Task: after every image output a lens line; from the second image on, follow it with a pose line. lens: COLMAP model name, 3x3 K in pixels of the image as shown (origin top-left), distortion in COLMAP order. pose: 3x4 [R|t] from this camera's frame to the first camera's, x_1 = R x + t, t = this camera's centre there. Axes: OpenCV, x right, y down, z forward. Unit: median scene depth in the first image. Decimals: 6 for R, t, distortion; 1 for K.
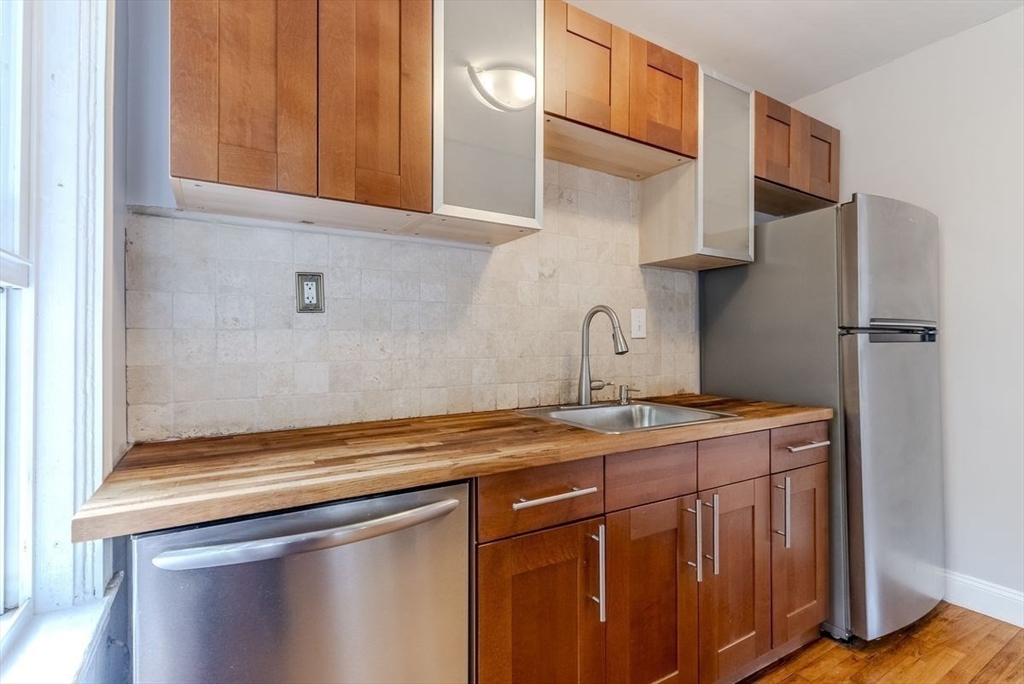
lens RADIAL K [[432.7, 0, 446.6], [0, 432.7, 341.8], [0, 0, 1]] dist [0.002146, 0.000080]
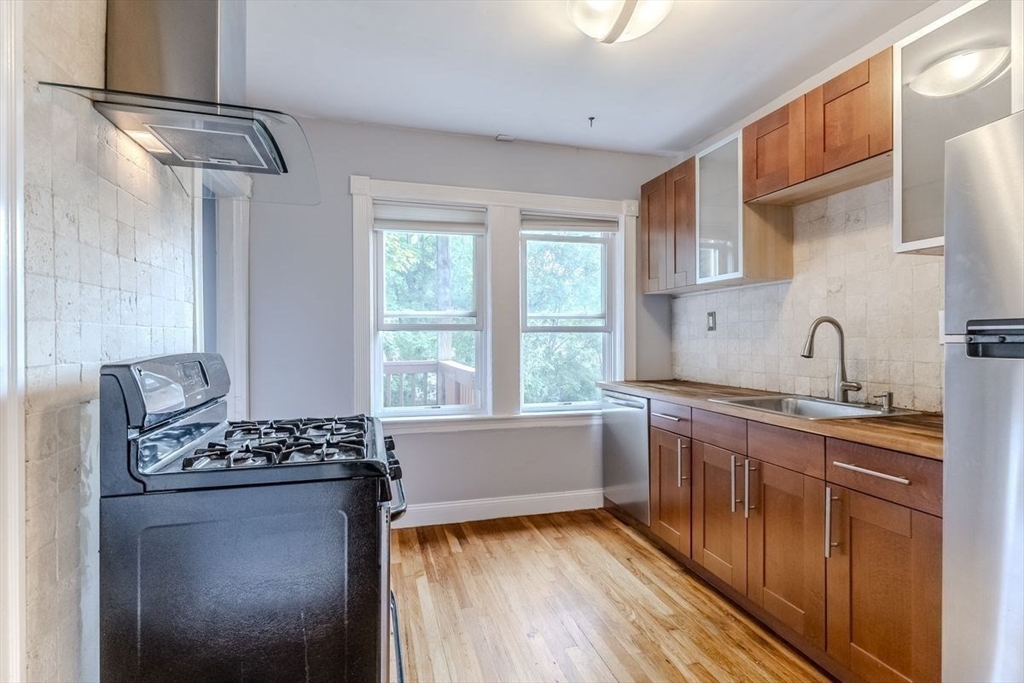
lens RADIAL K [[490.8, 0, 504.8], [0, 490.8, 340.1], [0, 0, 1]] dist [0.002782, 0.000556]
pose [[-0.203893, 0.006739, -0.978970, 1.936742], [0.006950, 0.999961, 0.005436, -0.034913], [0.978968, -0.005696, -0.203932, 0.417347]]
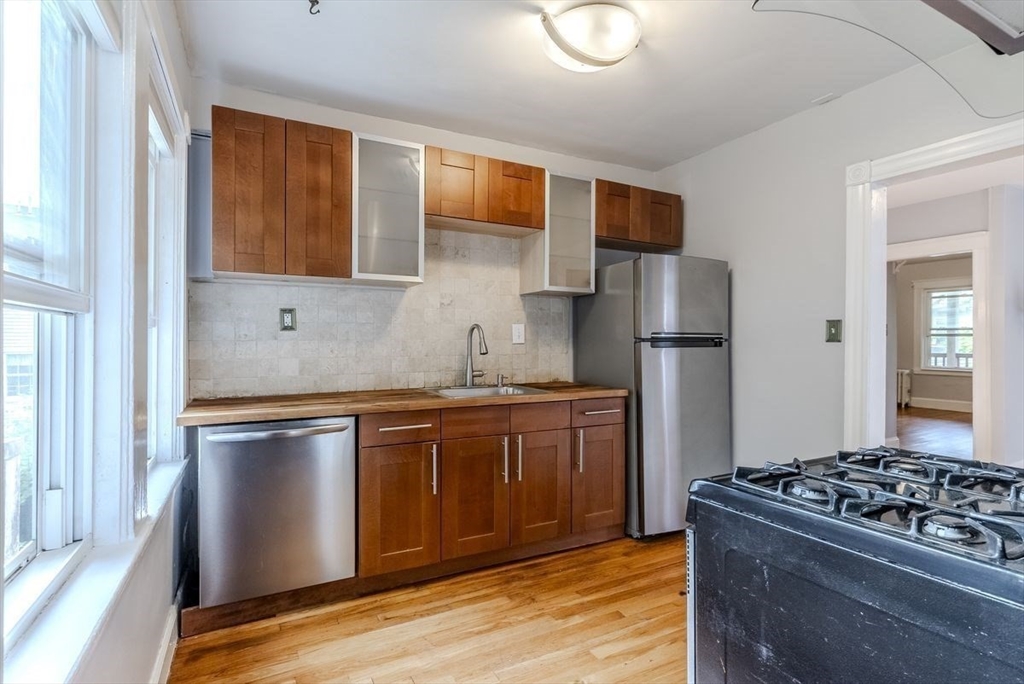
lens RADIAL K [[490.8, 0, 504.8], [0, 490.8, 340.6], [0, 0, 1]] dist [0.002782, 0.000556]
pose [[0.999904, 0.003698, -0.013334, 0.517397], [-0.003615, 0.999974, 0.006253, -0.036278], [0.013357, -0.006204, 0.999892, -0.865578]]
